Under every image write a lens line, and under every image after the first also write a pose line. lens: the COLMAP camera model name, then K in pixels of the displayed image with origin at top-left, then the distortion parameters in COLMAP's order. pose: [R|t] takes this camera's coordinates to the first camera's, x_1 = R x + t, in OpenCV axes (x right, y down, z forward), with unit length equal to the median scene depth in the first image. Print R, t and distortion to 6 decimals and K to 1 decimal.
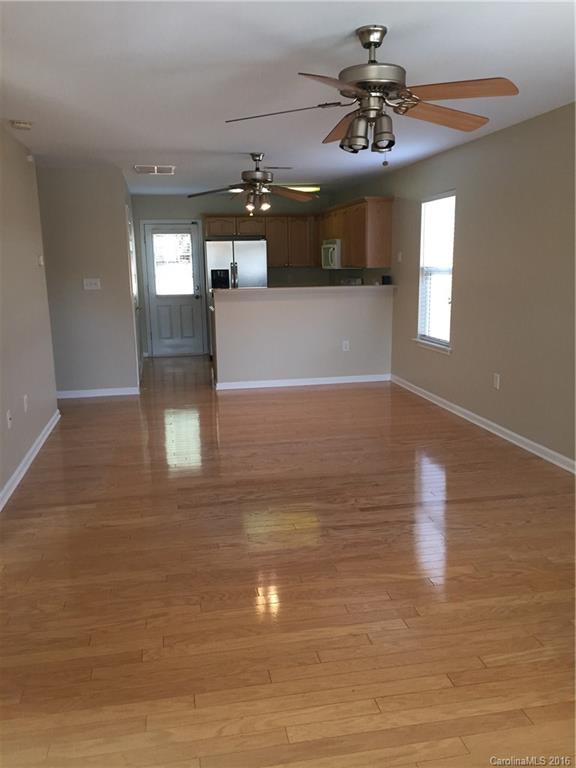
lens RADIAL K [[632.2, 0, 288.0], [0, 632.2, 384.0], [0, 0, 1]] dist [0.007065, 0.000412]
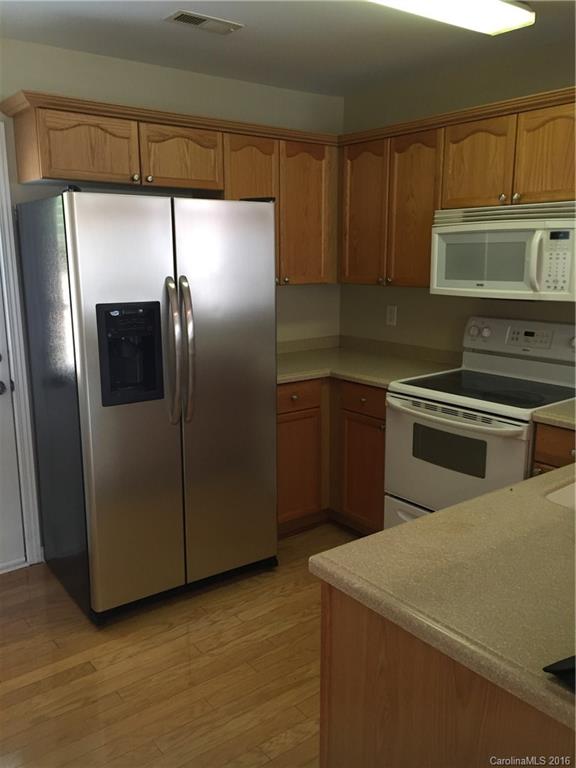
lens RADIAL K [[632.2, 0, 288.0], [0, 632.2, 384.0], [0, 0, 1]] dist [0.007065, 0.000412]
pose [[0.883894, -0.079710, 0.460845, -0.174214], [0.076313, 0.996744, 0.026035, -0.148003], [-0.461420, 0.012156, 0.887098, 0.730677]]
